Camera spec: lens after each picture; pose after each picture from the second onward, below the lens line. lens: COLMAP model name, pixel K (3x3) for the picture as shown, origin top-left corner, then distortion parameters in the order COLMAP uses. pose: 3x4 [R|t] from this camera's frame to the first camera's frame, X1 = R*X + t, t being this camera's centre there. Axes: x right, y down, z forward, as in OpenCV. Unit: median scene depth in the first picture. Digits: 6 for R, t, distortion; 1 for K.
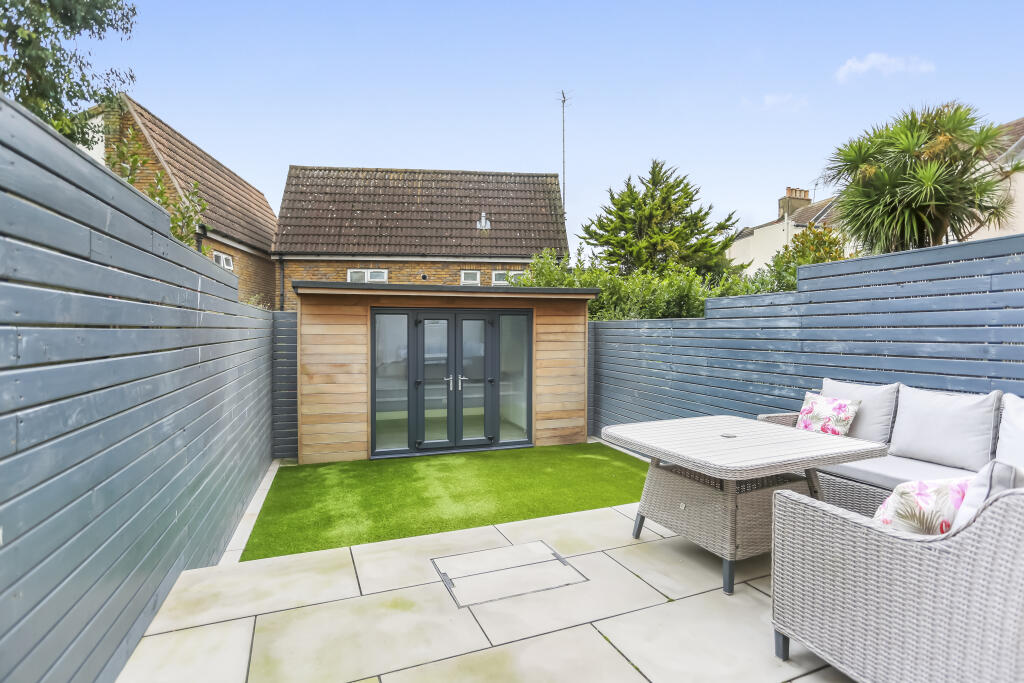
lens RADIAL K [[506.3, 0, 506.2], [0, 506.3, 328.2], [0, 0, 1]] dist [-0.052038, 0.031989]
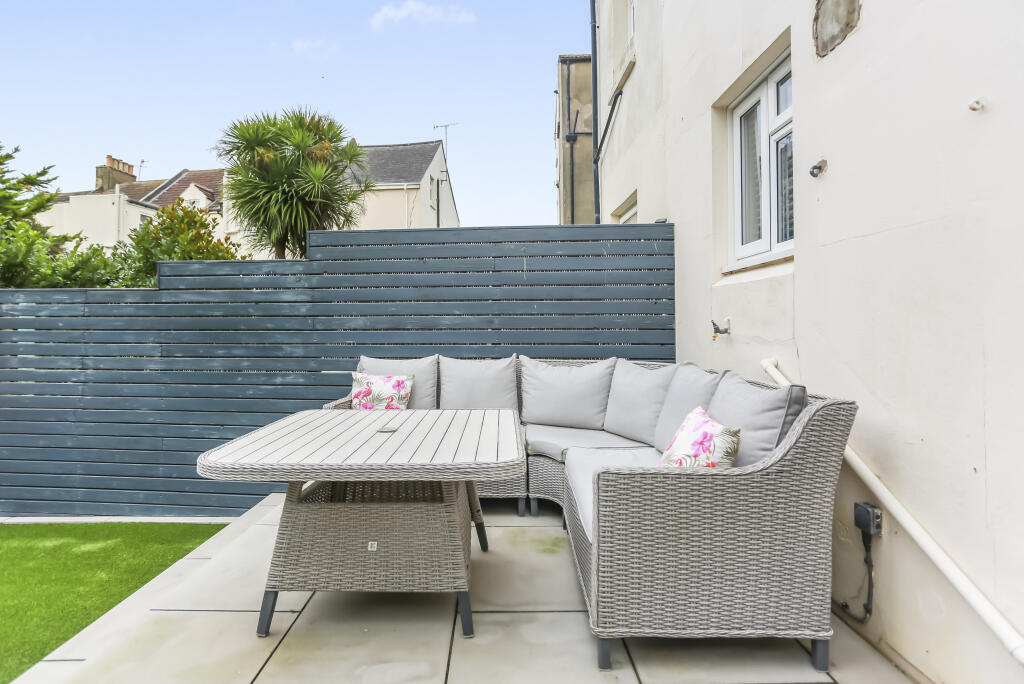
lens RADIAL K [[539.8, 0, 474.7], [0, 539.8, 319.4], [0, 0, 1]] dist [-0.046776, 0.038738]
pose [[0.388828, 0.013741, 0.921208, -0.059882], [-0.004825, 0.999905, -0.012878, 0.015124], [-0.921298, 0.000563, 0.388858, 0.143021]]
